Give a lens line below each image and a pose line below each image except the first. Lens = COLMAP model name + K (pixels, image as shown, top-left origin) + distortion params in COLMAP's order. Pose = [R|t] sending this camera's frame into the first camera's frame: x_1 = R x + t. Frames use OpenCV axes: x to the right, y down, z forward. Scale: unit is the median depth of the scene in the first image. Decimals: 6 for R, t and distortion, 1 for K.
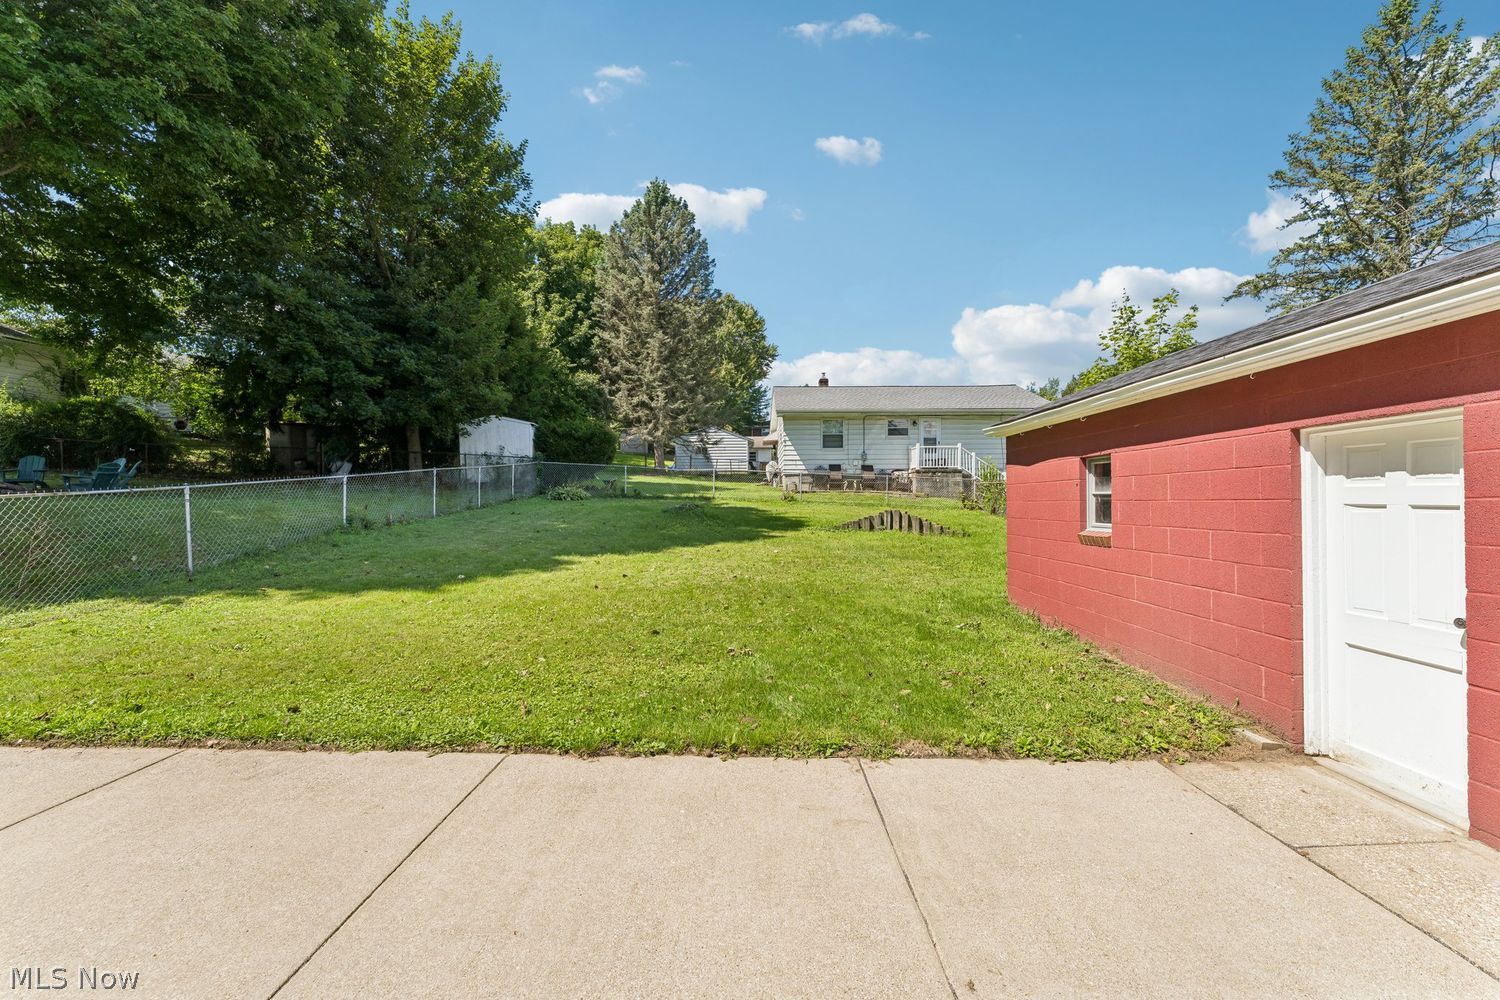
lens RADIAL K [[606.9, 0, 746.0], [0, 606.9, 499.5], [0, 0, 1]] dist [-0.001247, -0.000256]
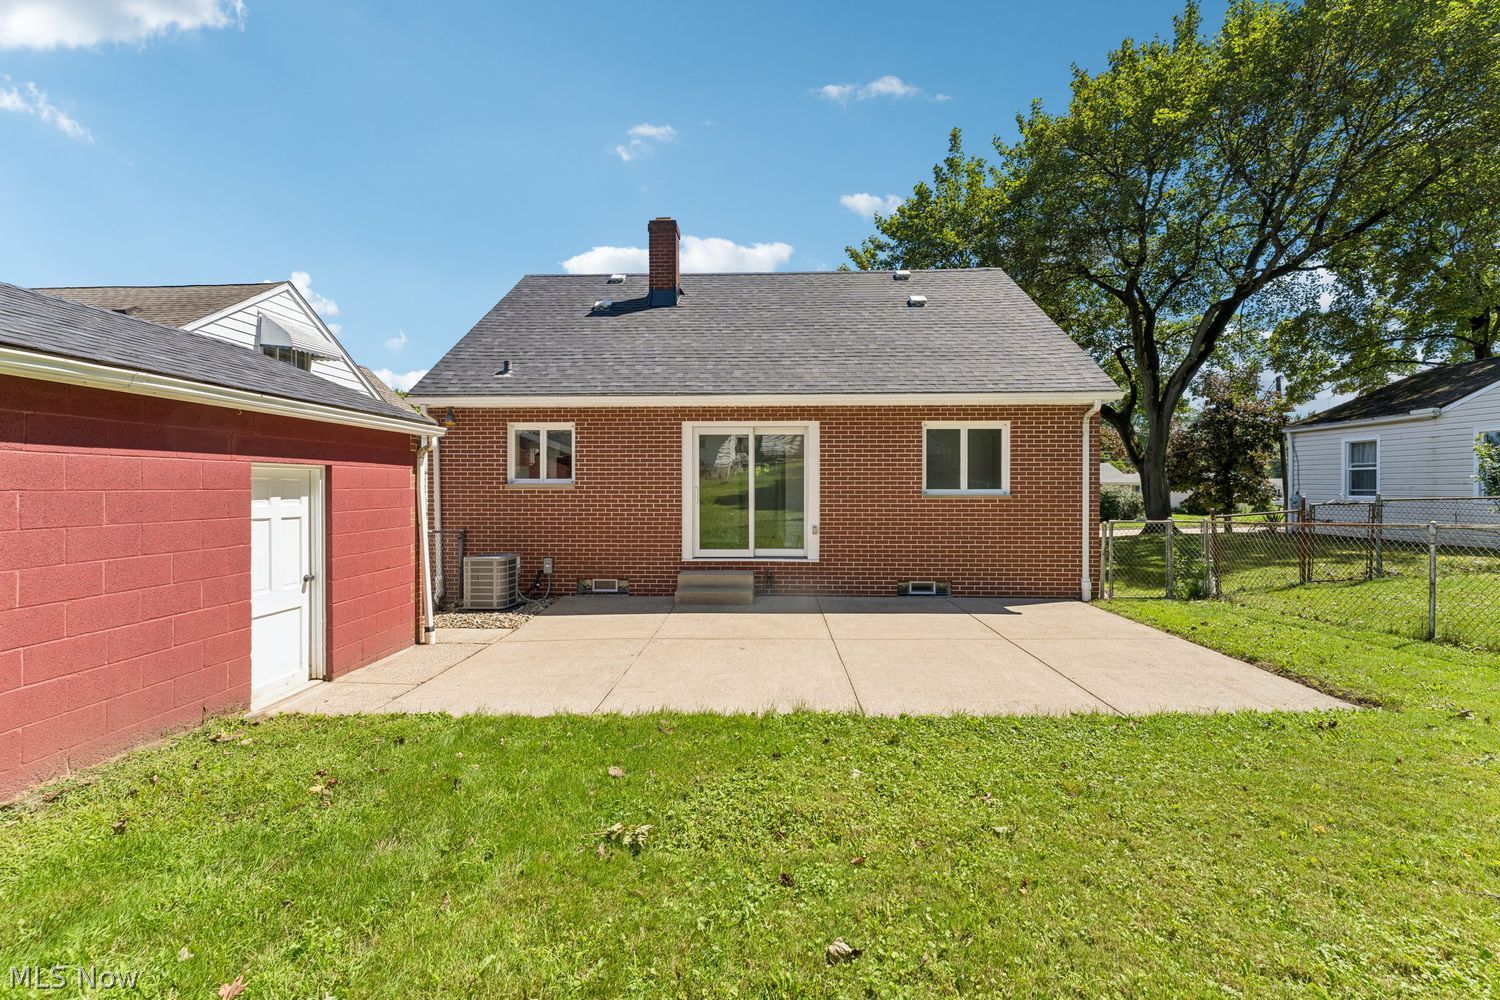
lens RADIAL K [[606.9, 0, 736.6], [0, 606.9, 491.2], [0, 0, 1]] dist [-0.001247, -0.000256]
pose [[-0.998787, 0.003731, 0.049093, -0.030230], [0.003599, 0.999990, -0.002784, -0.007390], [-0.049103, -0.002604, -0.998790, 0.351221]]
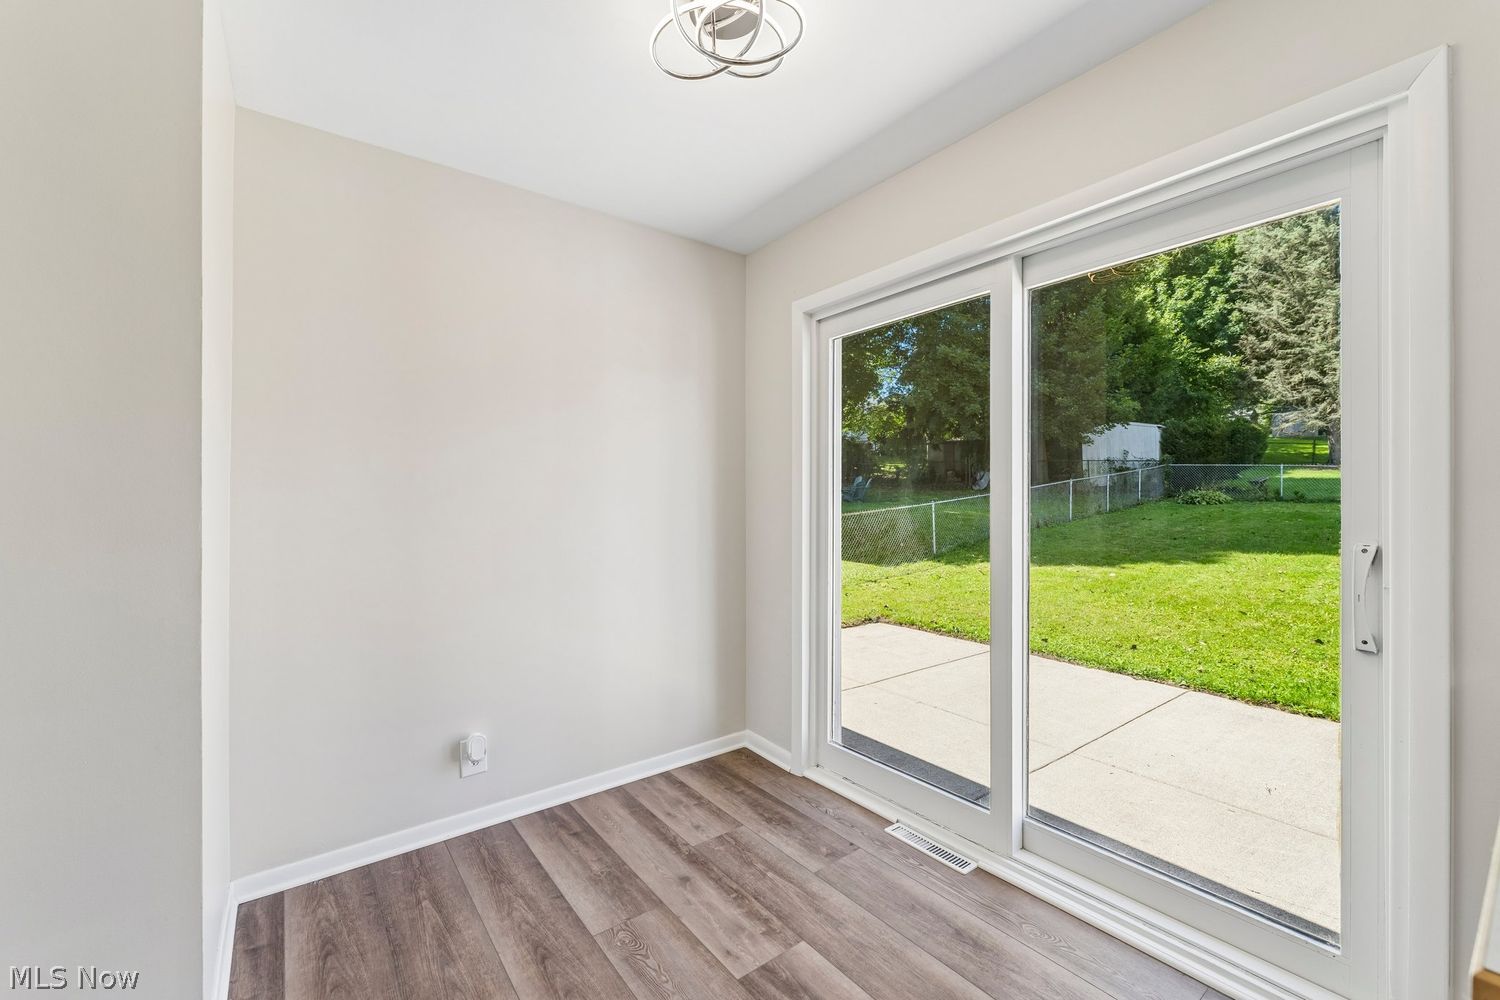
lens RADIAL K [[606.9, 0, 740.9], [0, 606.9, 497.4], [0, 0, 1]] dist [-0.001247, -0.000256]
pose [[0.603282, -0.000584, -0.797527, 0.026981], [0.006947, 0.999966, 0.004523, -0.016725], [0.797497, -0.008269, 0.603266, -0.142482]]
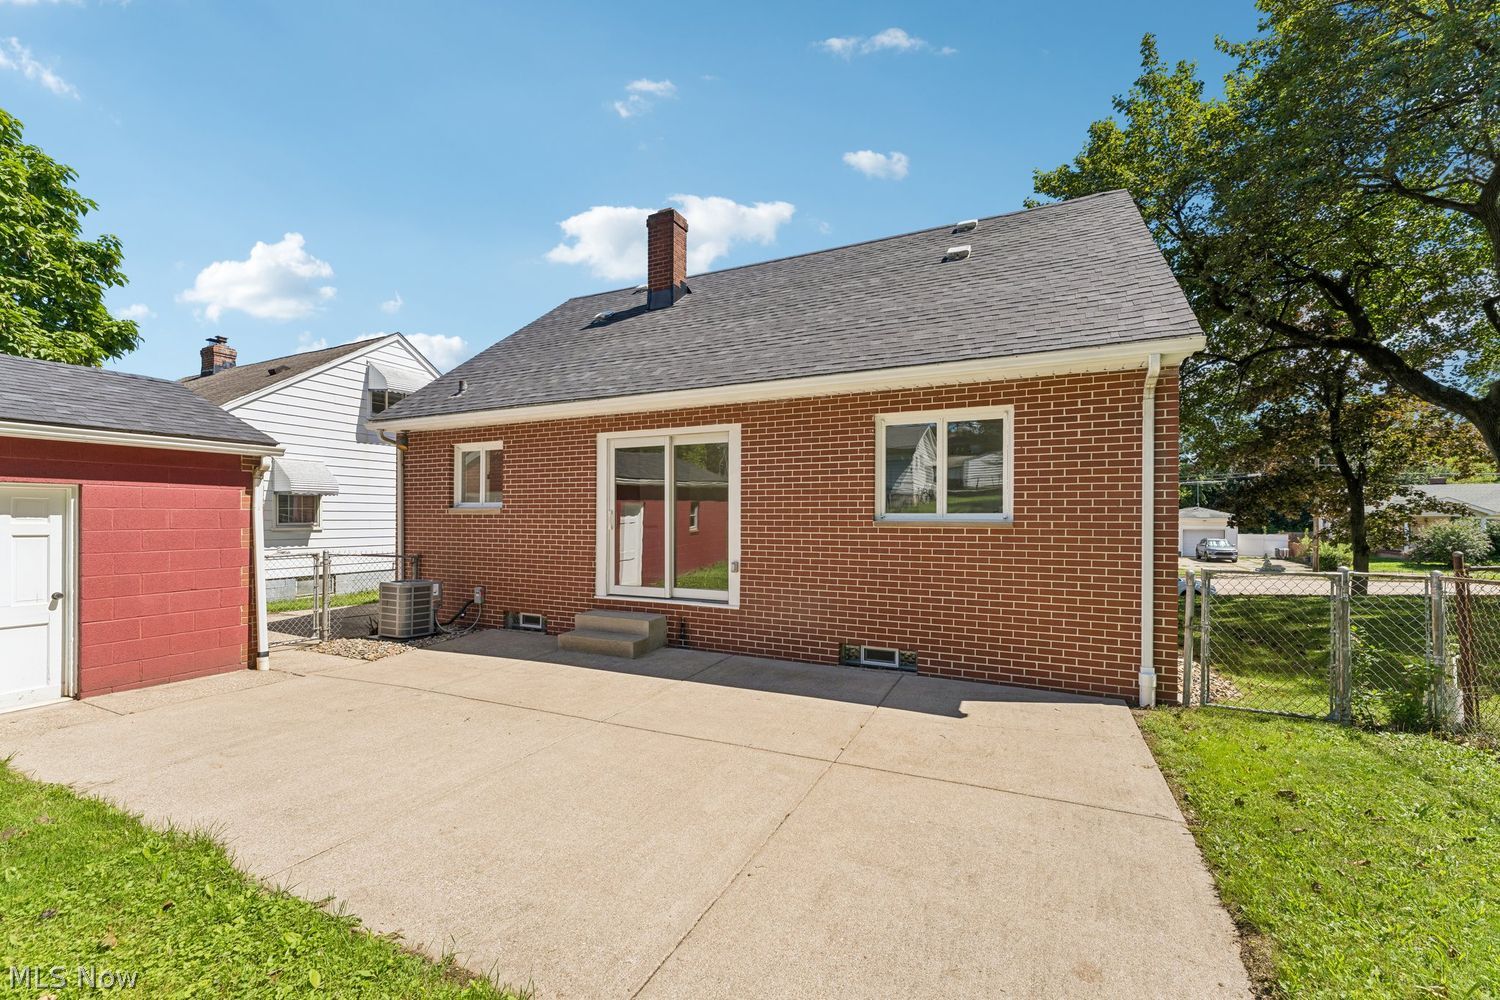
lens RADIAL K [[606.9, 0, 735.4], [0, 606.9, 506.8], [0, 0, 1]] dist [-0.001247, -0.000256]
pose [[-0.898283, 0.009191, 0.439321, -0.196311], [-0.003721, 0.999586, -0.028521, -0.003958], [-0.439401, -0.027255, -0.897877, 0.221801]]
